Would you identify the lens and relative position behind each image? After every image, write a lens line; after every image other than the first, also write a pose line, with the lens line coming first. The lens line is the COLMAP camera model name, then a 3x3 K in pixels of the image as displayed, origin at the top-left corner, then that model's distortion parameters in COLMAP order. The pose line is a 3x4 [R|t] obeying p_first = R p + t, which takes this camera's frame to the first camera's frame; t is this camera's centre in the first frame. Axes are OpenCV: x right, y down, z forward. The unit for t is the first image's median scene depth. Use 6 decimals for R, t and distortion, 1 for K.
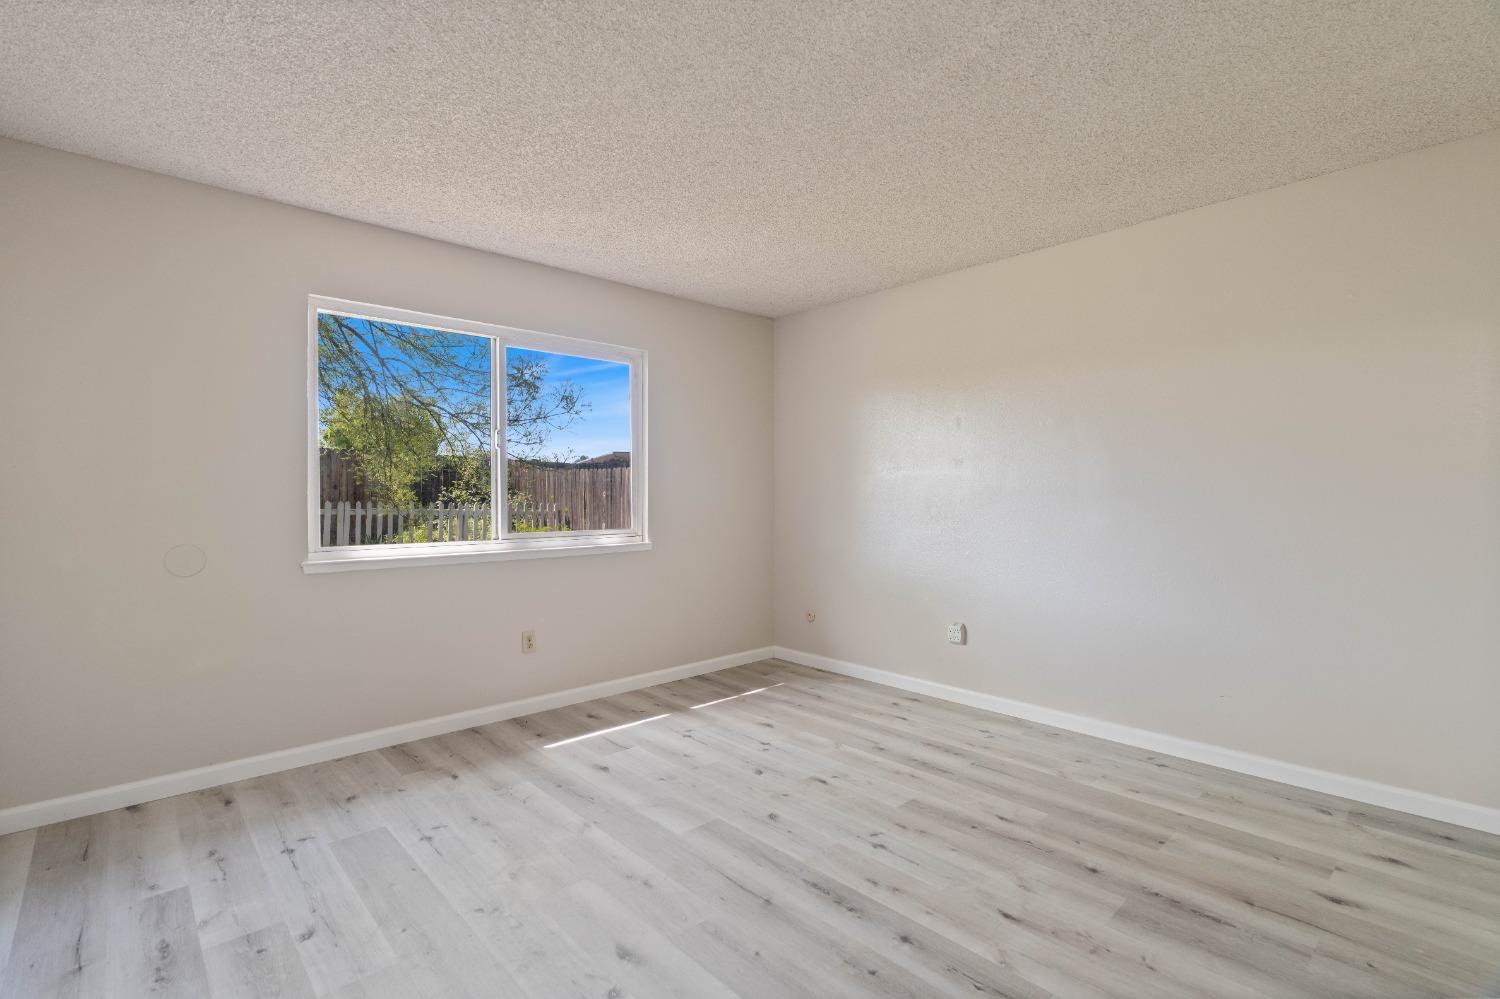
lens RADIAL K [[679.2, 0, 748.9], [0, 679.2, 497.1], [0, 0, 1]] dist [-0.006854, 0.003307]
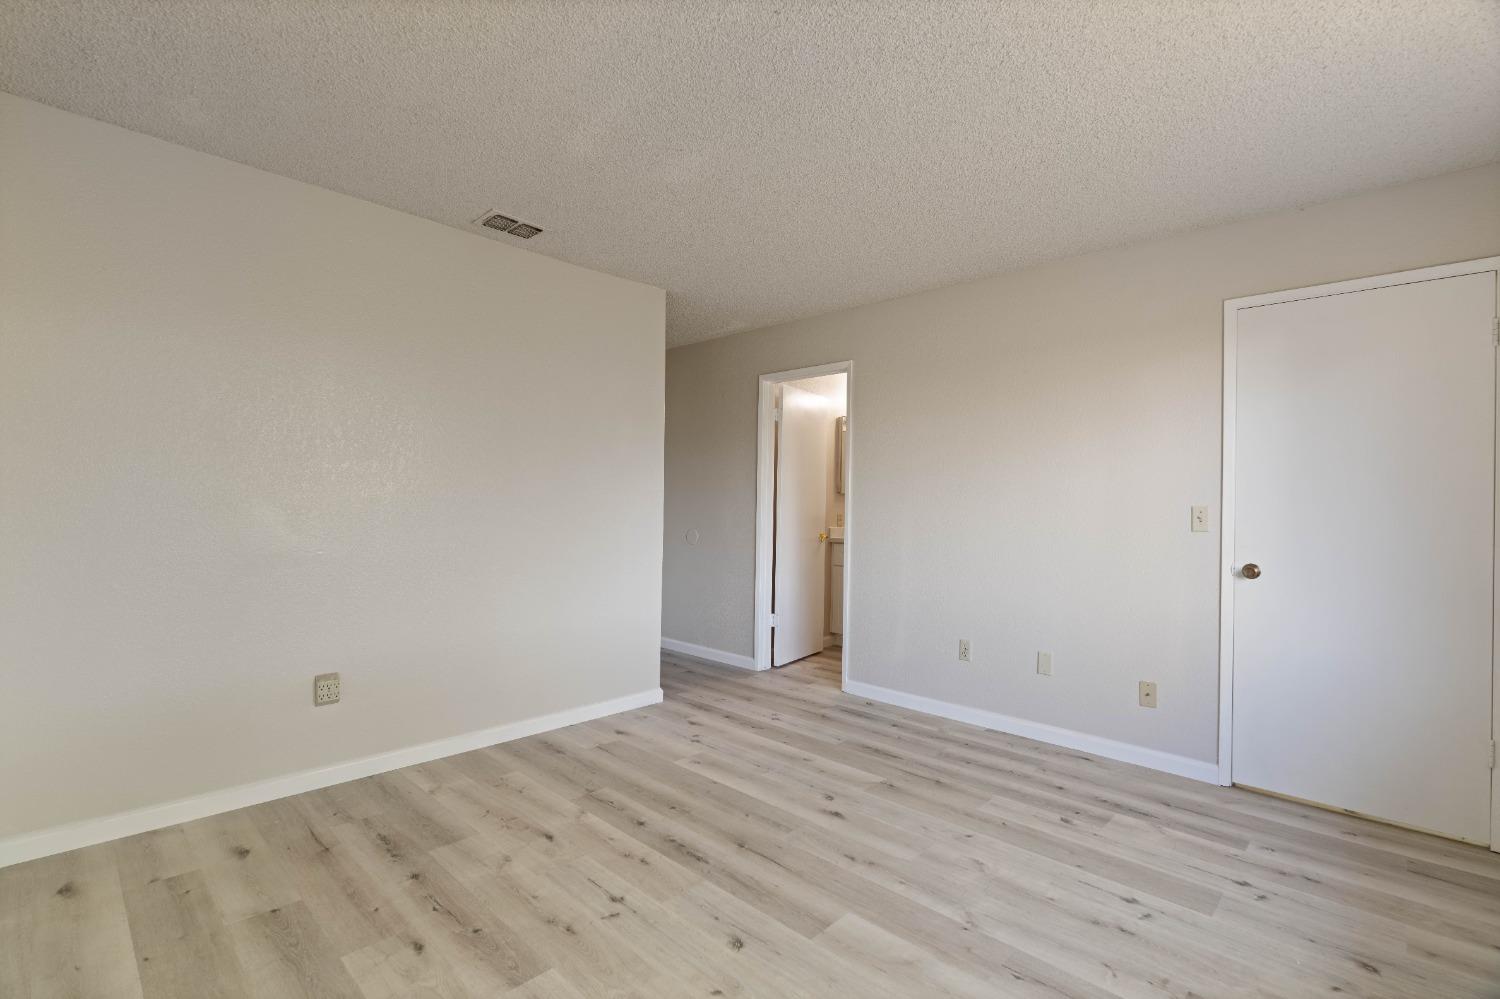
lens RADIAL K [[679.2, 0, 747.3], [0, 679.2, 502.3], [0, 0, 1]] dist [-0.006854, 0.003307]
pose [[-0.998496, -0.014587, -0.052847, 0.080571], [-0.014599, 0.999893, -0.000145, -0.005670], [0.052844, 0.000627, -0.998603, 1.993973]]
